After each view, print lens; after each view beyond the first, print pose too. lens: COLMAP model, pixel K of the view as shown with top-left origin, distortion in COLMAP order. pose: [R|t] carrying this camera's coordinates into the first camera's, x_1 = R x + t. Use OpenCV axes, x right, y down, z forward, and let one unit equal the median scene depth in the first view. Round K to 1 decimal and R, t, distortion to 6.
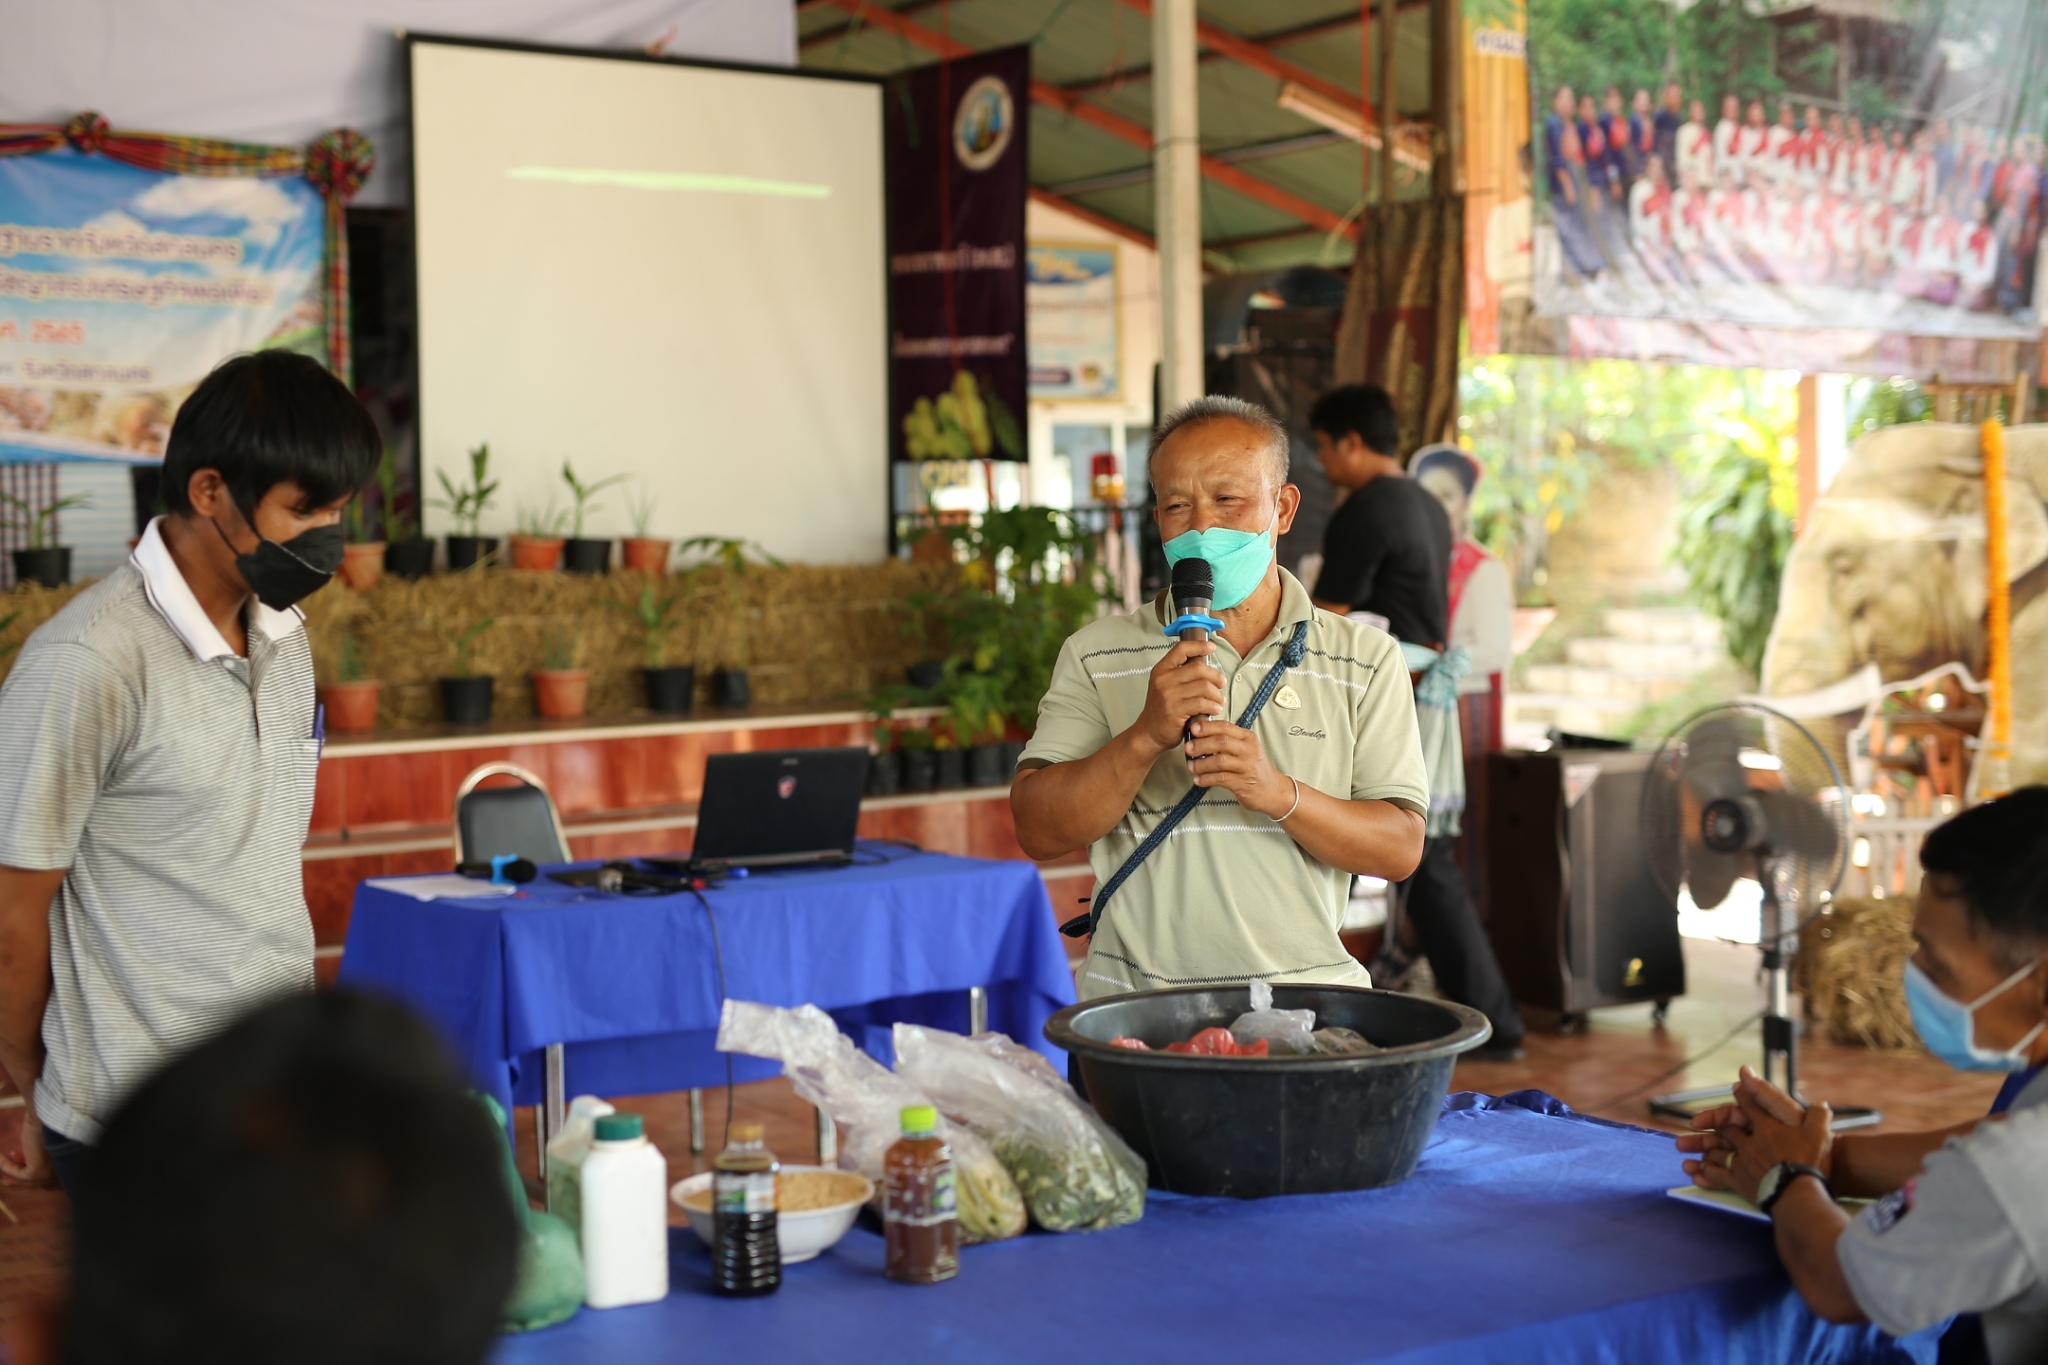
lens RADIAL K [[2845.3, 0, 1024.0], [0, 2845.3, 682.5], [0, 0, 1]] dist [0.004909, 0.030647]
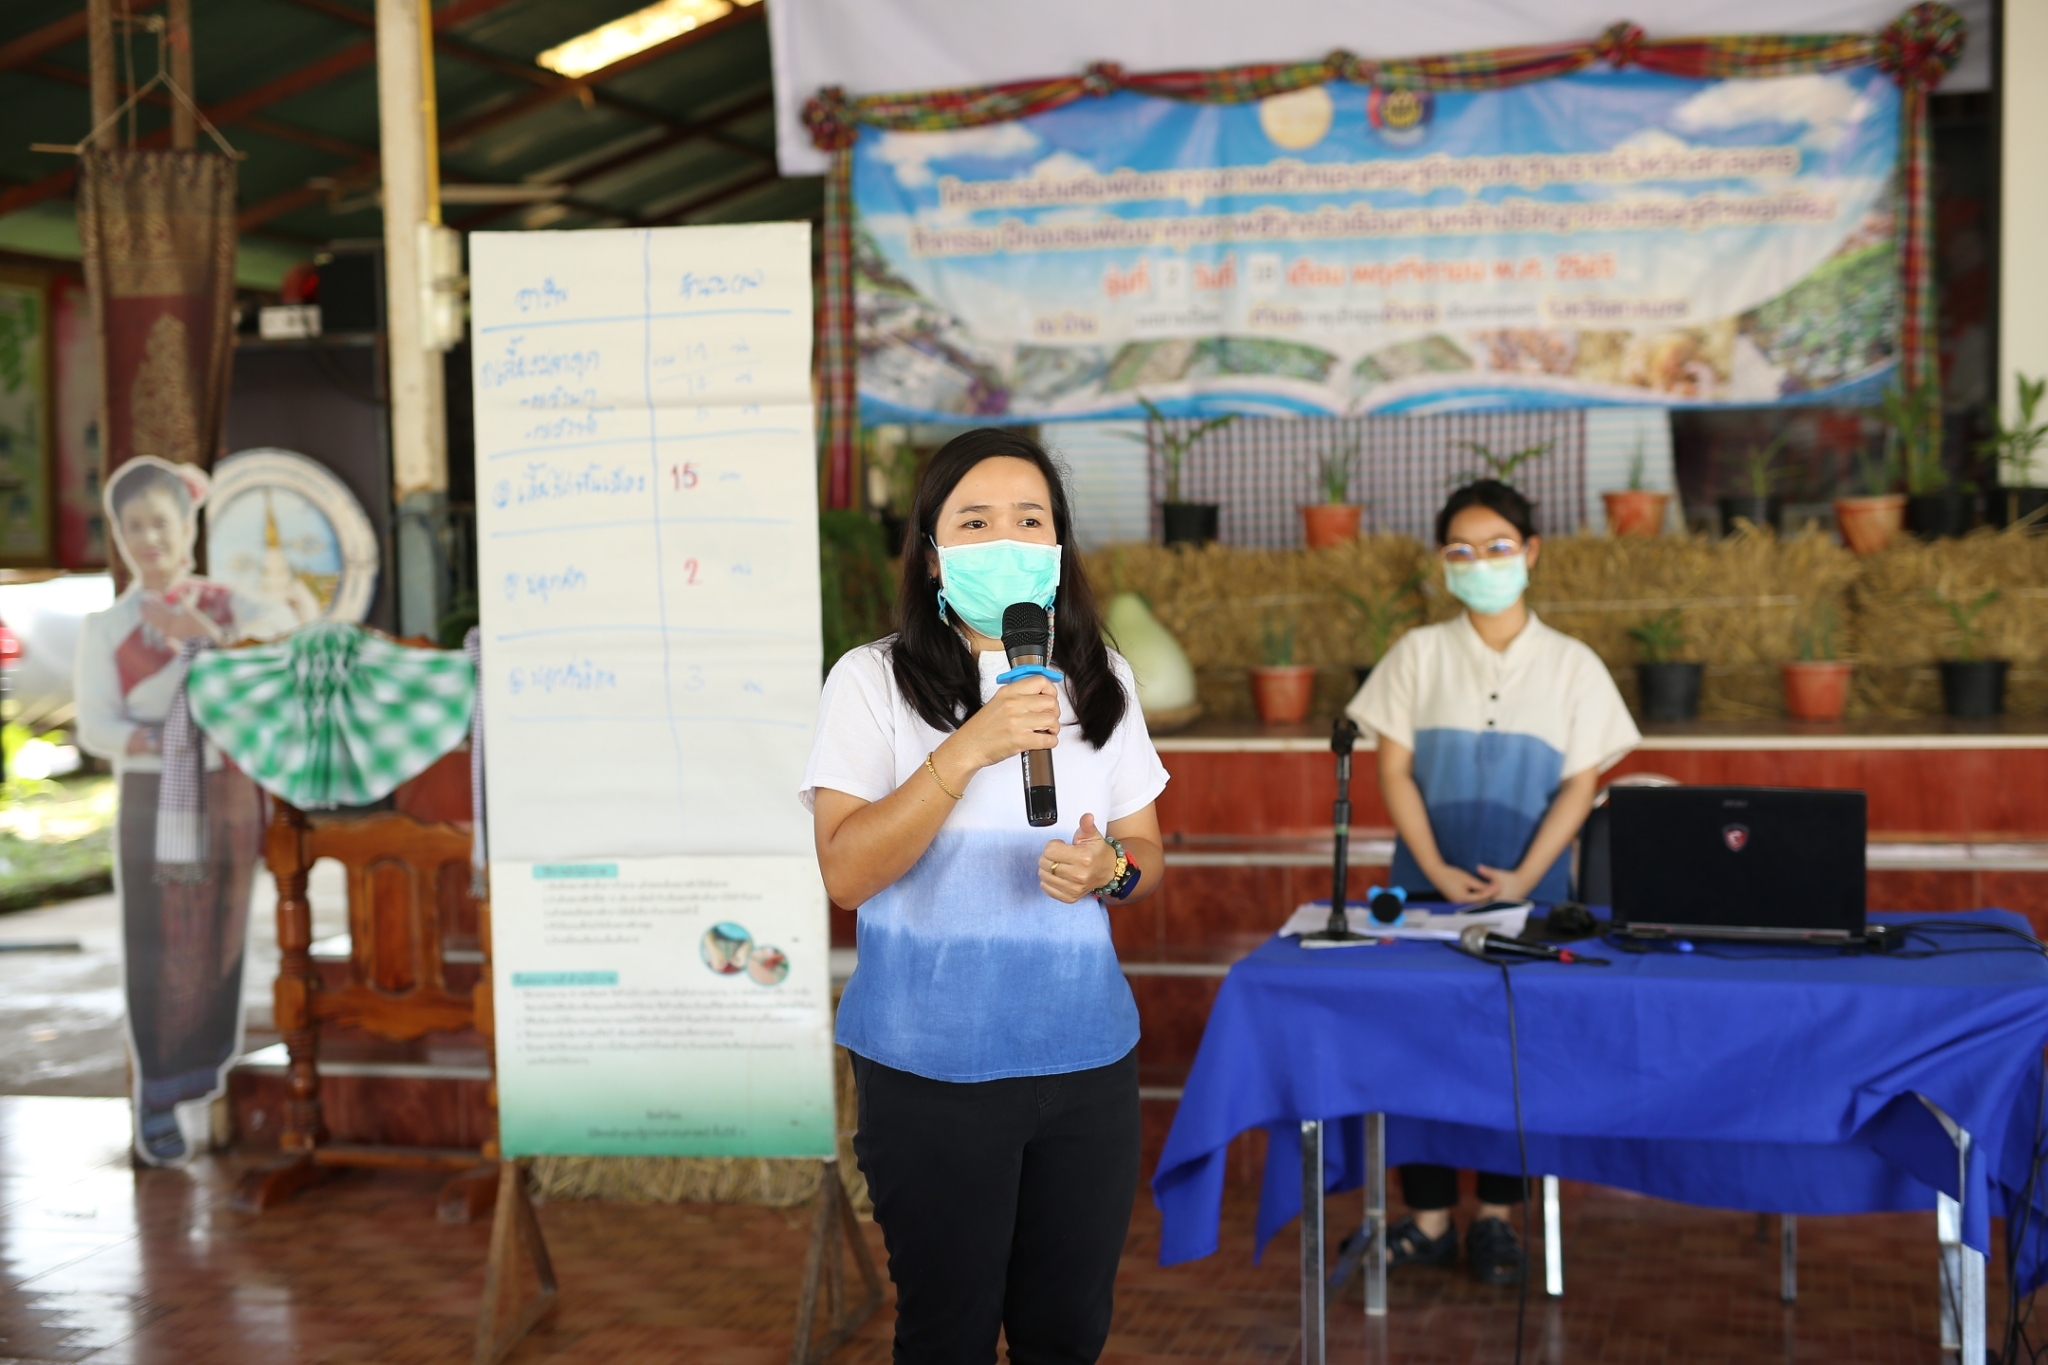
lens RADIAL K [[2845.3, 0, 1024.0], [0, 2845.3, 682.5], [0, 0, 1]] dist [0.004909, 0.030647]
pose [[0.660049, 0.051230, -0.749473, 0.235919], [-0.034291, 0.998687, 0.038065, -0.017228], [0.750439, 0.000575, 0.660939, 0.252246]]
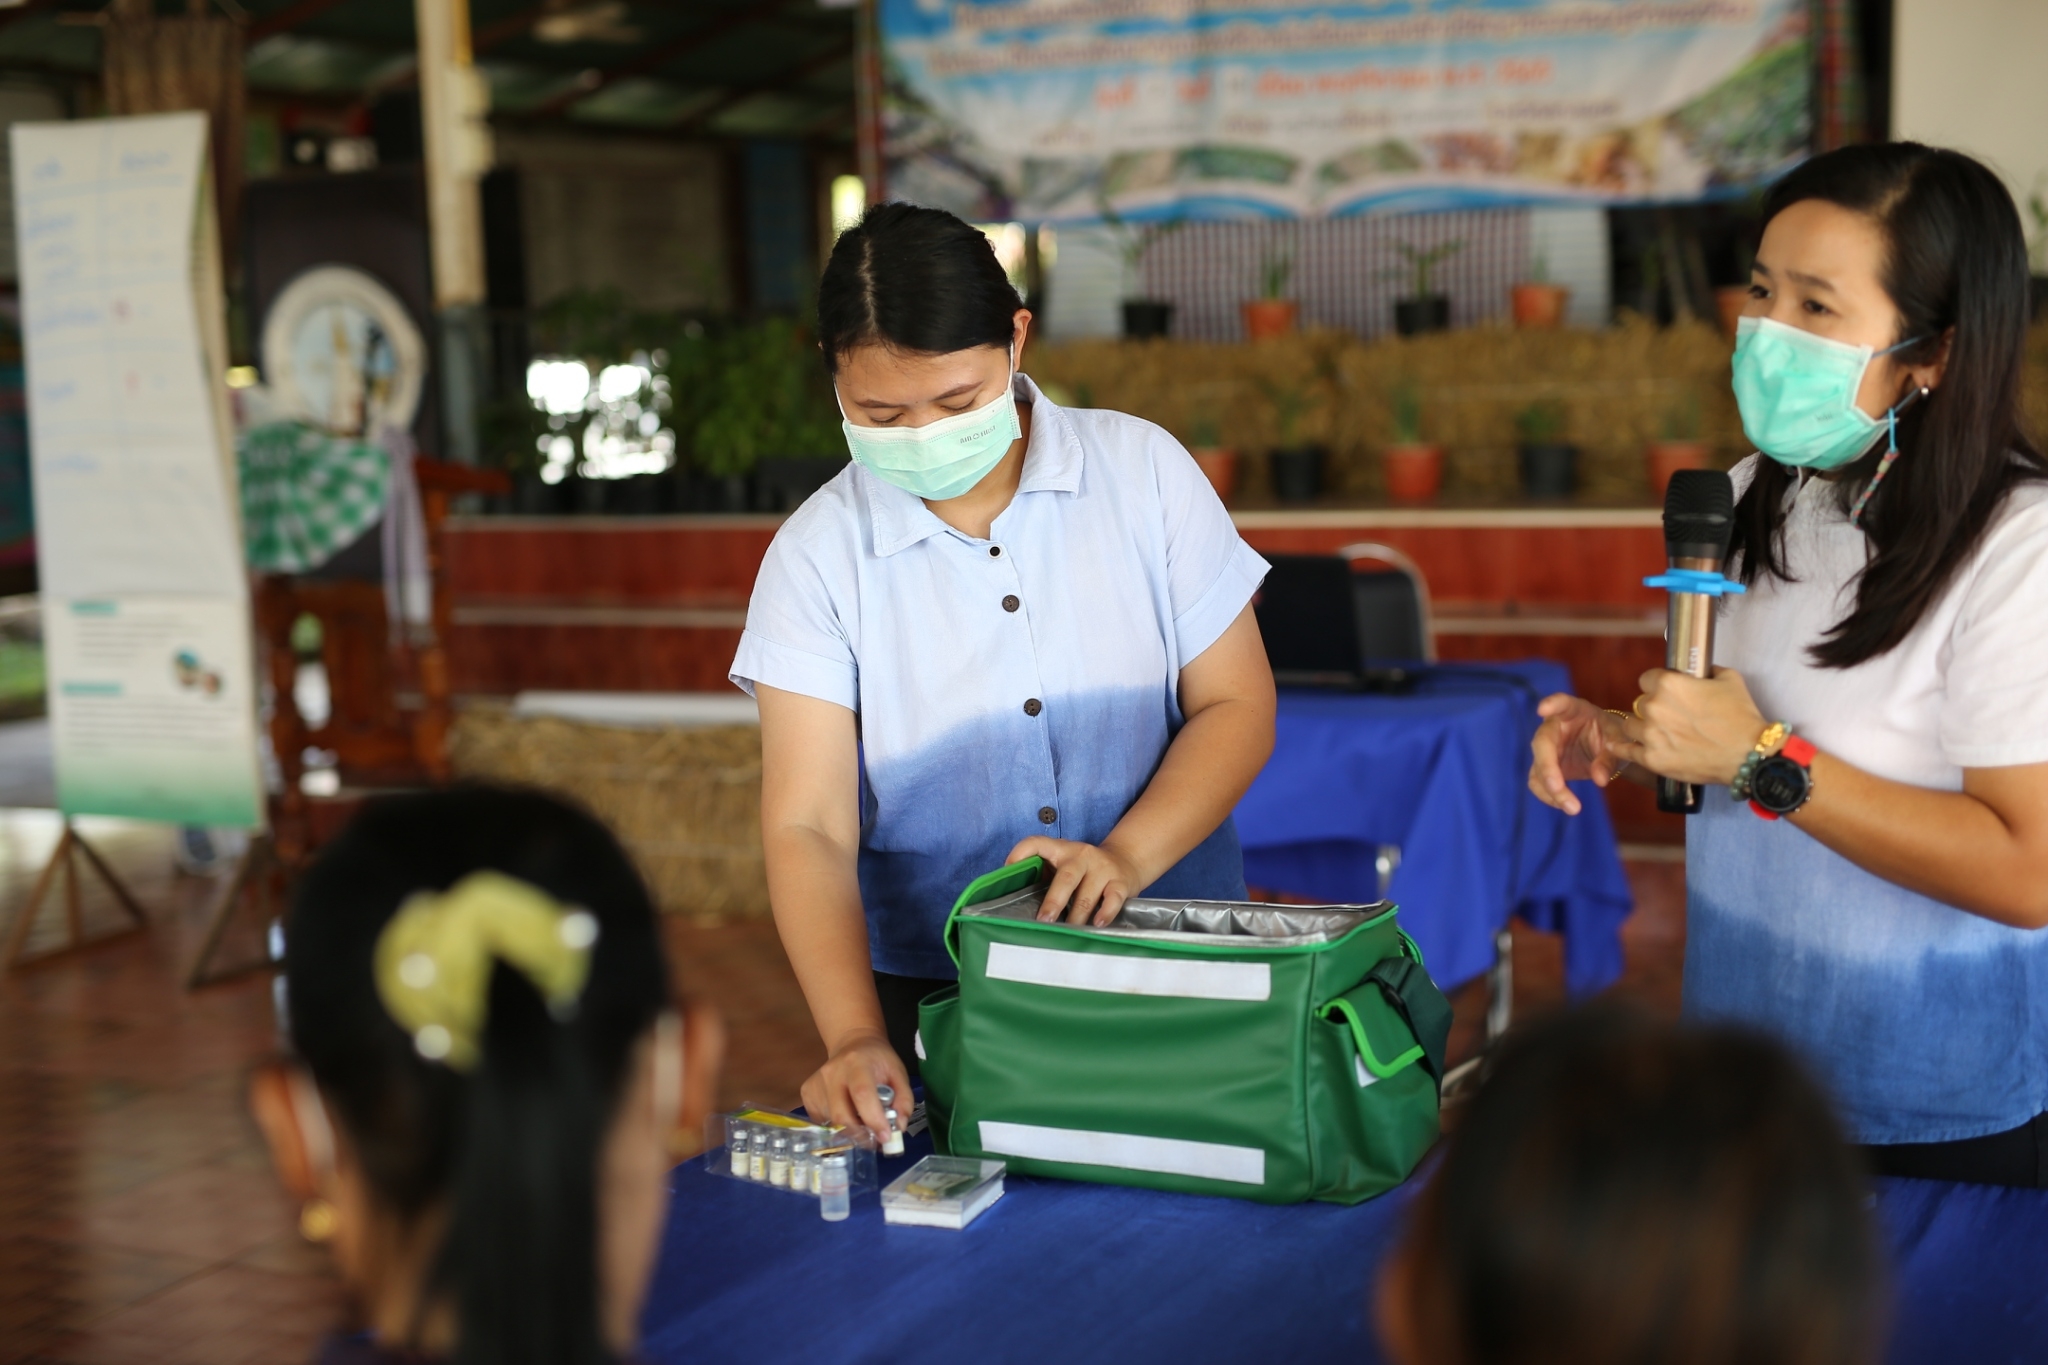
lens RADIAL K [[2845.3, 0, 1024.0], [0, 2845.3, 682.5], [0, 0, 1]] dist [0.004909, 0.030647]
pose [[0.519857, 0.112254, -0.846846, 0.419550], [-0.022434, 0.992781, 0.117827, -0.025544], [0.853959, -0.042254, 0.518622, 0.333604]]
